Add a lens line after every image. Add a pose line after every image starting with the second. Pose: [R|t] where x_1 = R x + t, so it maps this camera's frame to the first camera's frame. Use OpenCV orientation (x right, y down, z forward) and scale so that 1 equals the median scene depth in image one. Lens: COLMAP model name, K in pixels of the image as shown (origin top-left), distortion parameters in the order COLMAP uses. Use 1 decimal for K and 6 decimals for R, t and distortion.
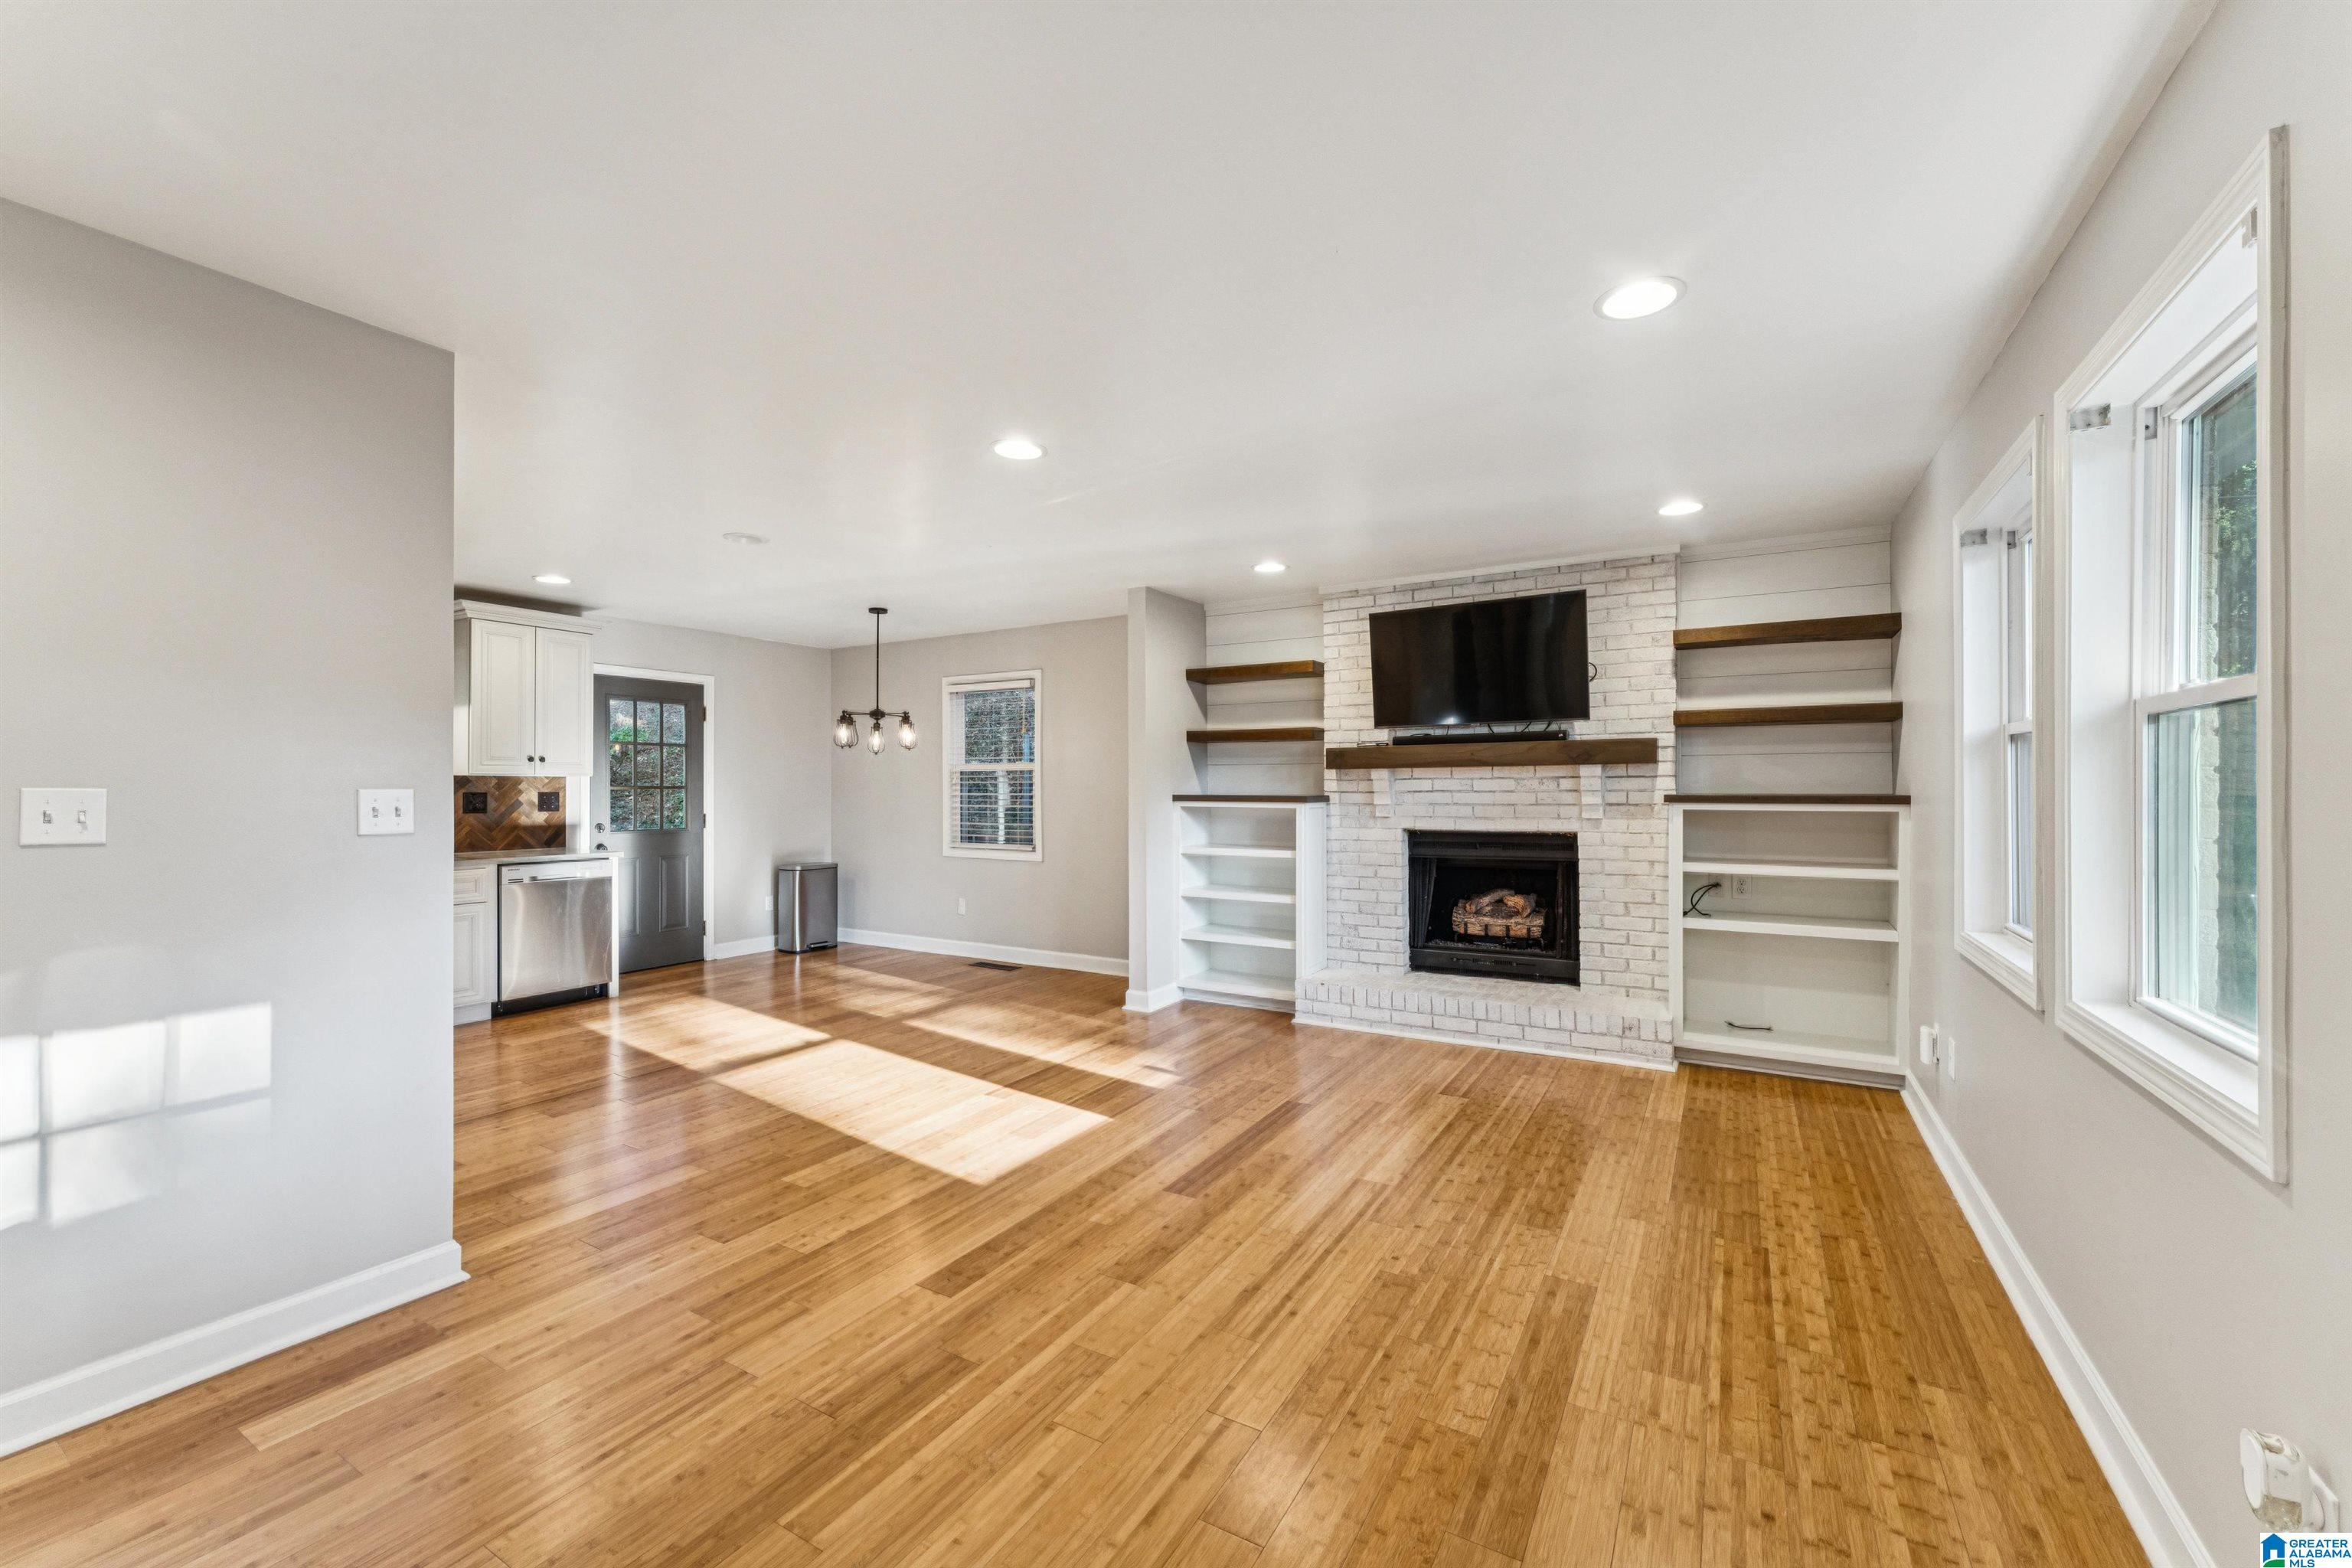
lens RADIAL K [[935.9, 0, 1231.0], [0, 935.9, 782.2], [0, 0, 1]] dist [-0.001895, -0.000275]
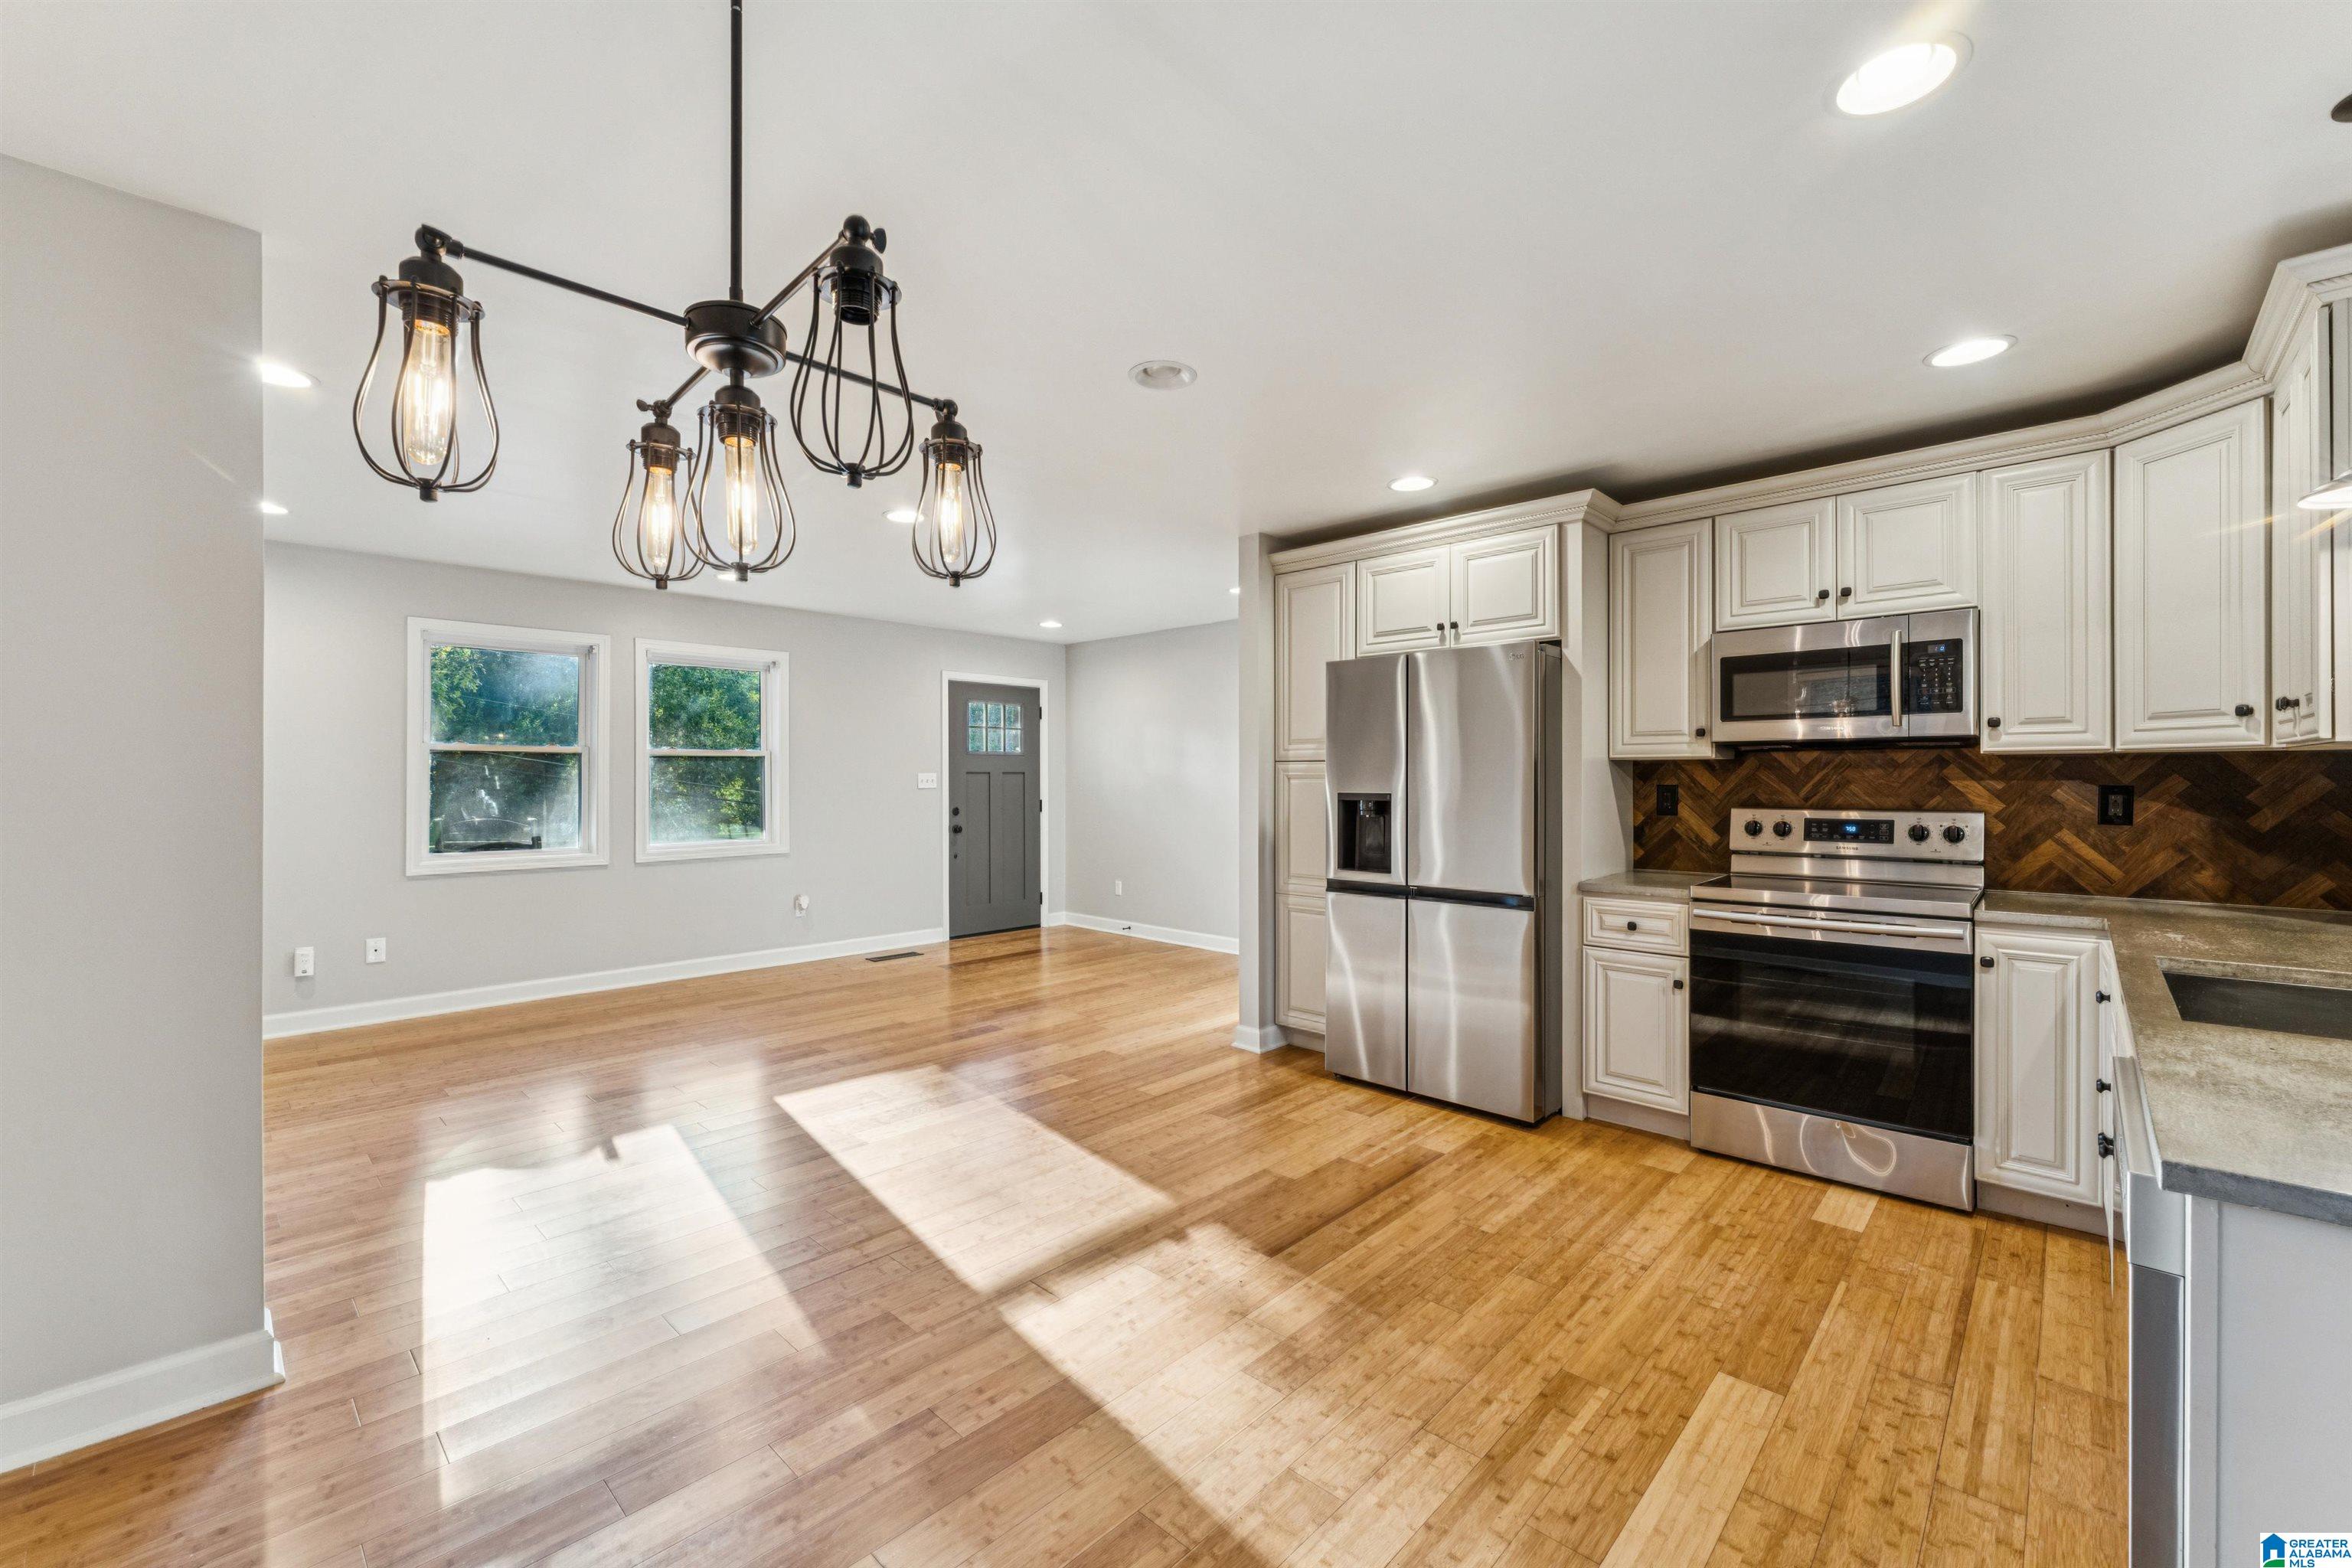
lens RADIAL K [[913.2, 0, 1261.6], [0, 913.2, 779.4], [0, 0, 1]] dist [-0.000095, 0.000022]
pose [[-0.983301, 0.002222, 0.181975, -0.751328], [0.001977, 0.999997, -0.001526, 0.008813], [-0.181978, -0.001141, -0.983302, 1.717845]]
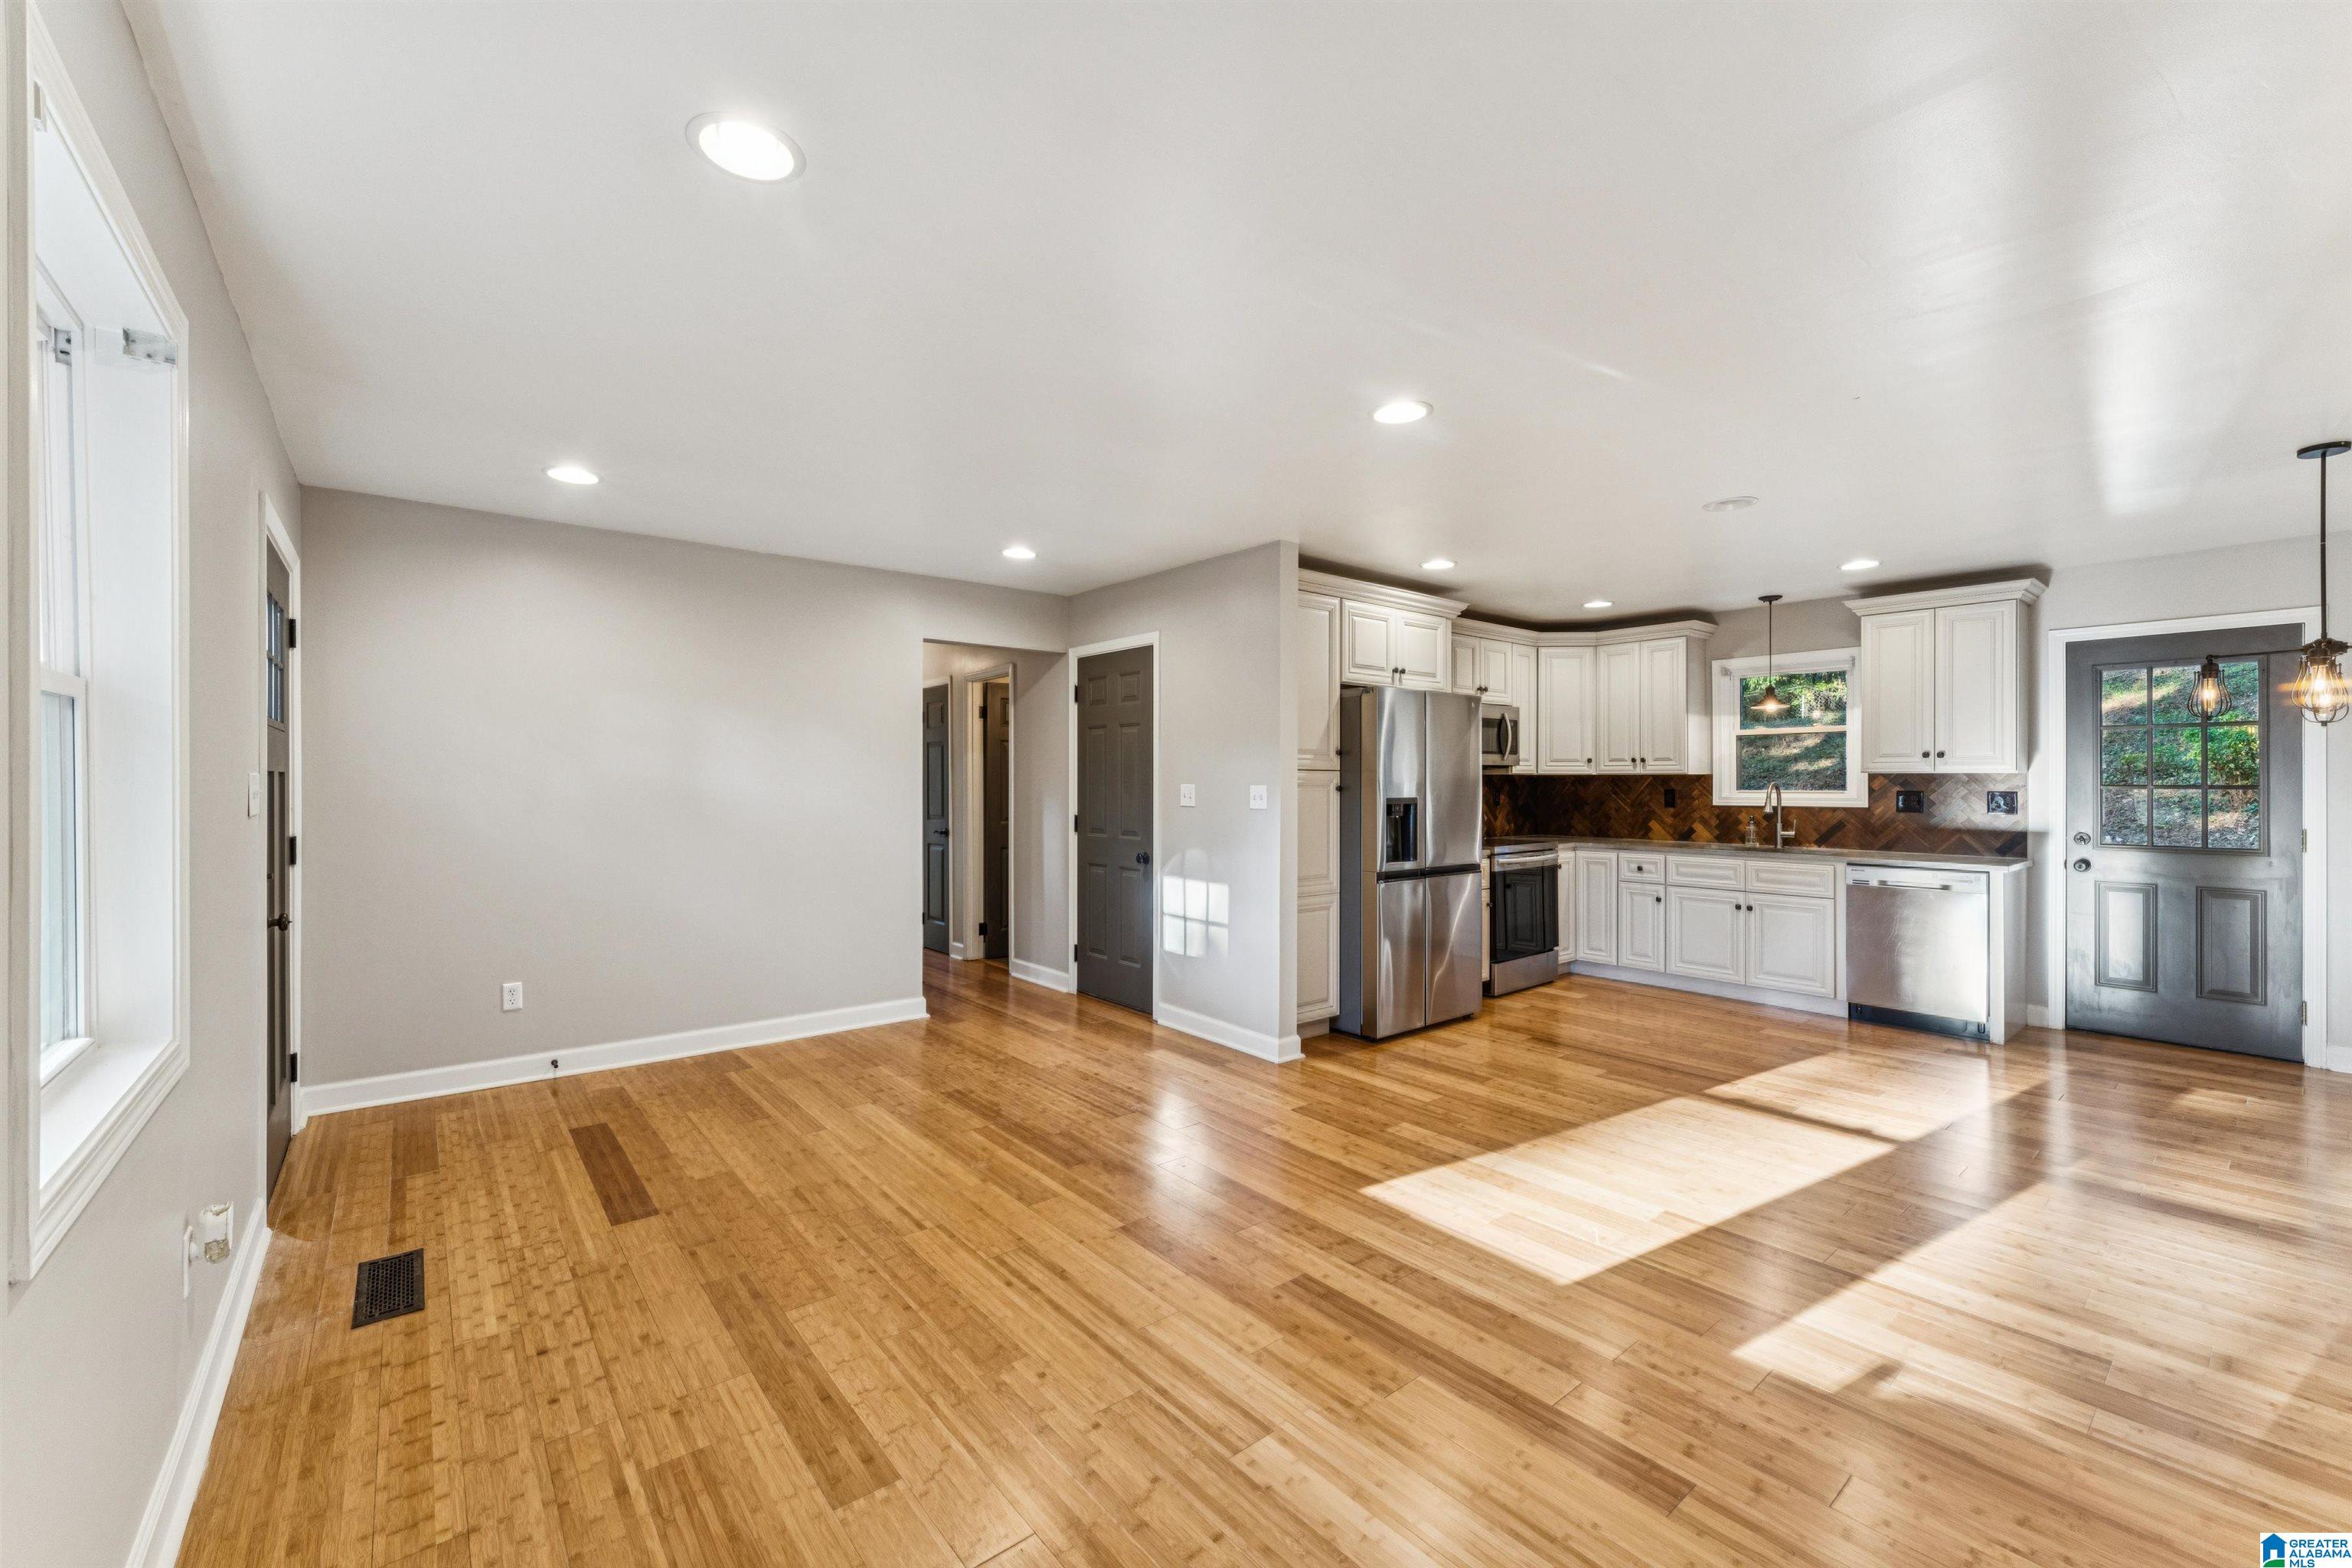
lens RADIAL K [[903.6, 0, 1091.9], [0, 903.6, 785.3], [0, 0, 1]] dist [0.001007, 0.000181]
pose [[-0.417011, 0.005641, -0.908884, 0.552927], [0.003421, 0.999983, 0.004636, -0.002711], [0.908895, -0.001176, -0.417023, 0.873517]]
